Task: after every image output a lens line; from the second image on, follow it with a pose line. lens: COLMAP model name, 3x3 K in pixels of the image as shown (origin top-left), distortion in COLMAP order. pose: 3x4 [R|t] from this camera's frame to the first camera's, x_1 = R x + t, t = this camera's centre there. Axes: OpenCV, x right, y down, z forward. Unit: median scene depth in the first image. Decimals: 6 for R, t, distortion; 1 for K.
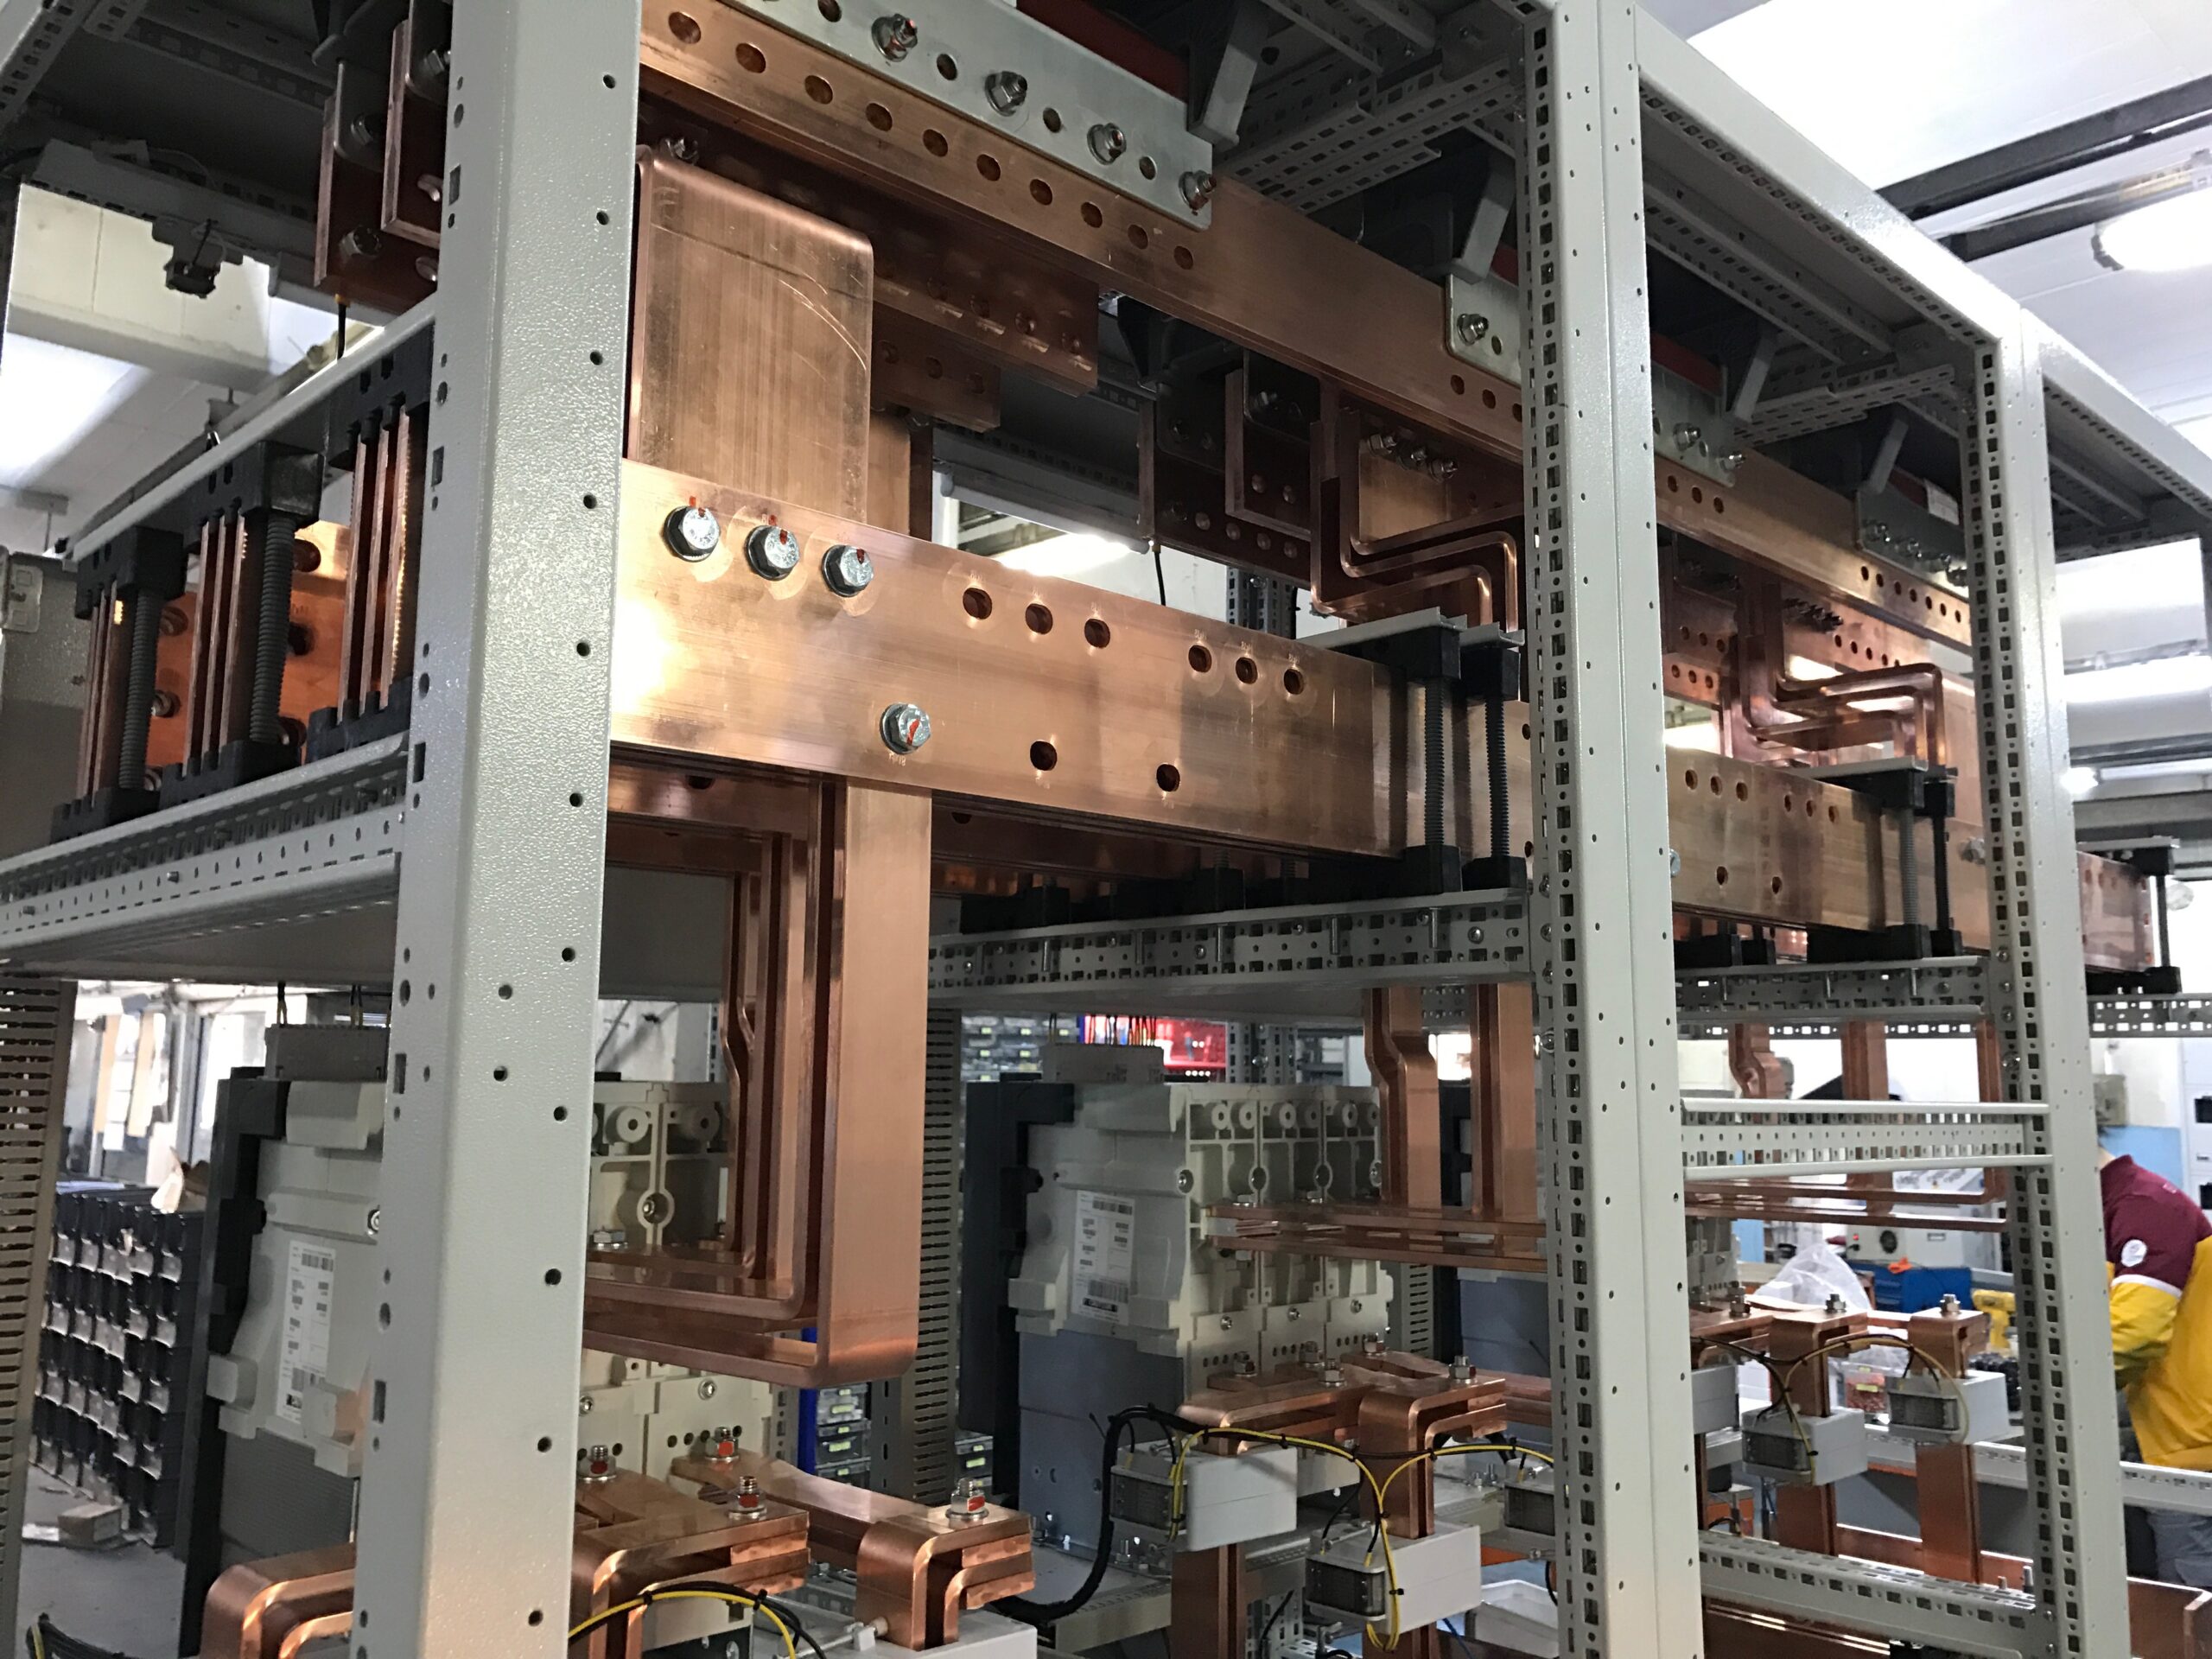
lens RADIAL K [[1825.2, 0, 1117.6], [0, 1825.2, 813.4], [0, 0, 1]] dist [0.029680, -0.033390]
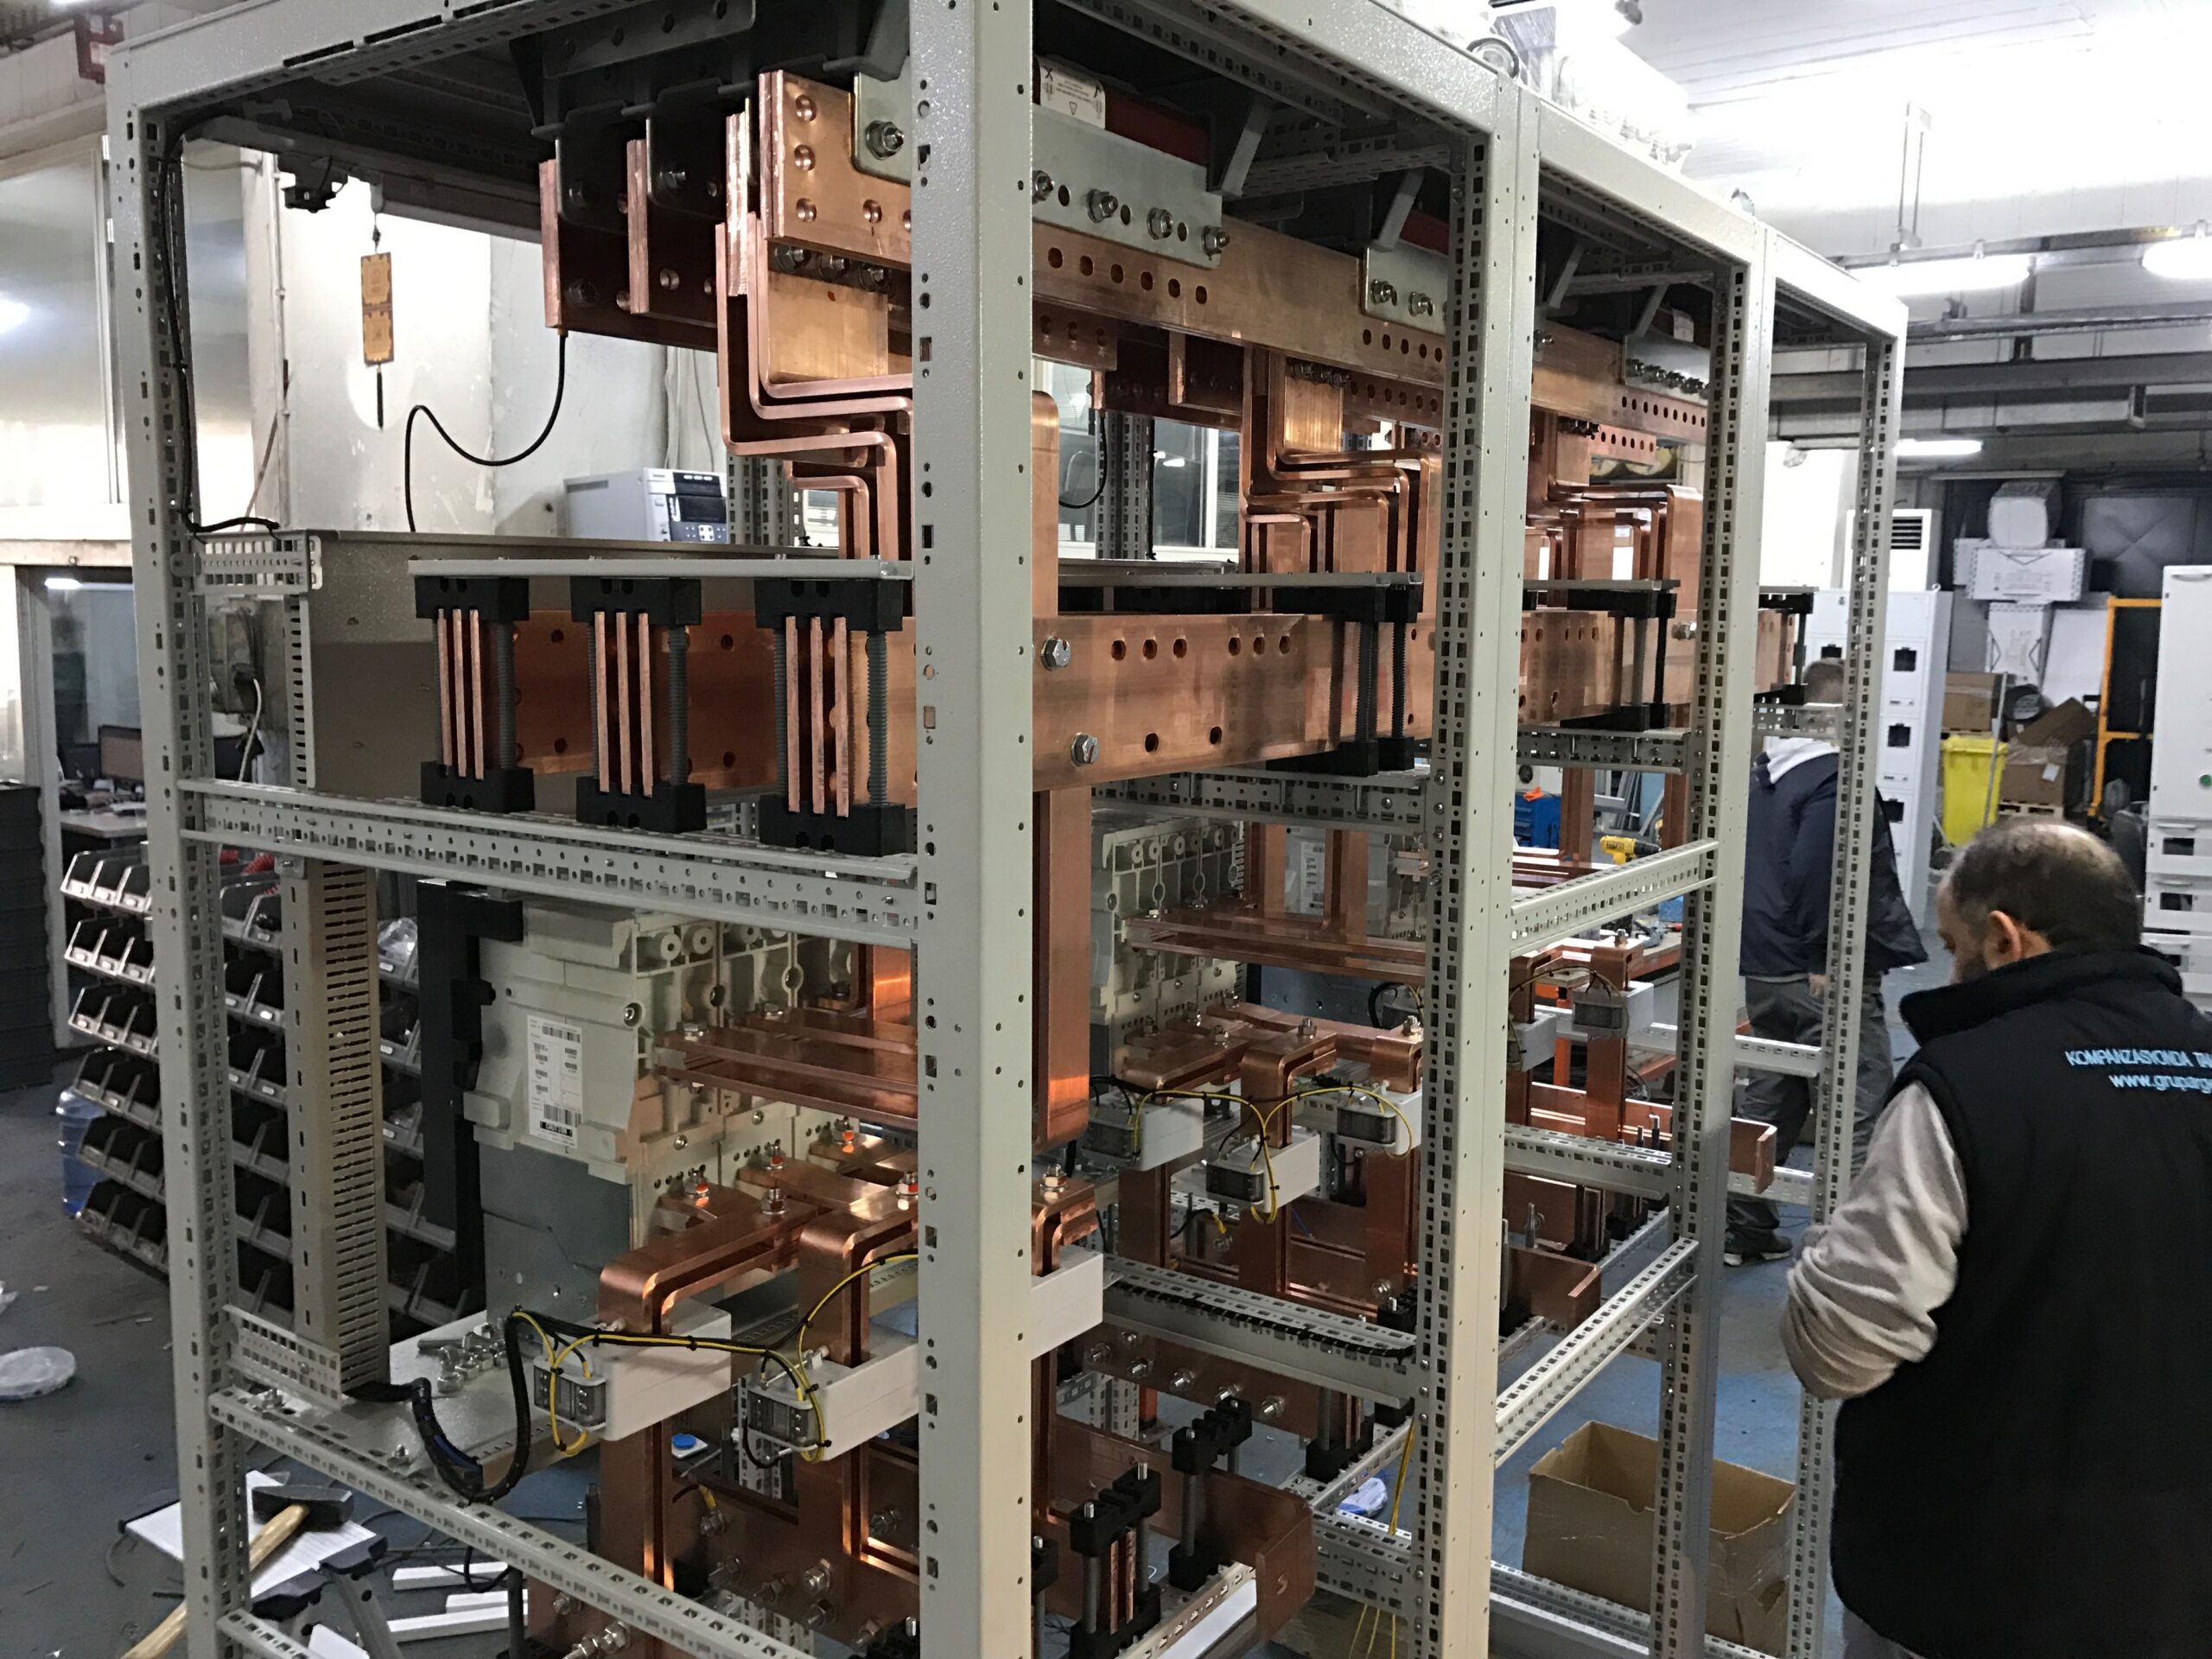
lens RADIAL K [[1825.2, 0, 1114.8], [0, 1825.2, 814.6], [0, 0, 1]] dist [0.029680, -0.033390]
pose [[0.983953, -0.019776, 0.177329, -0.203193], [-0.028892, 0.963066, 0.267713, -0.225050], [-0.176074, -0.268540, 0.947040, -0.255602]]
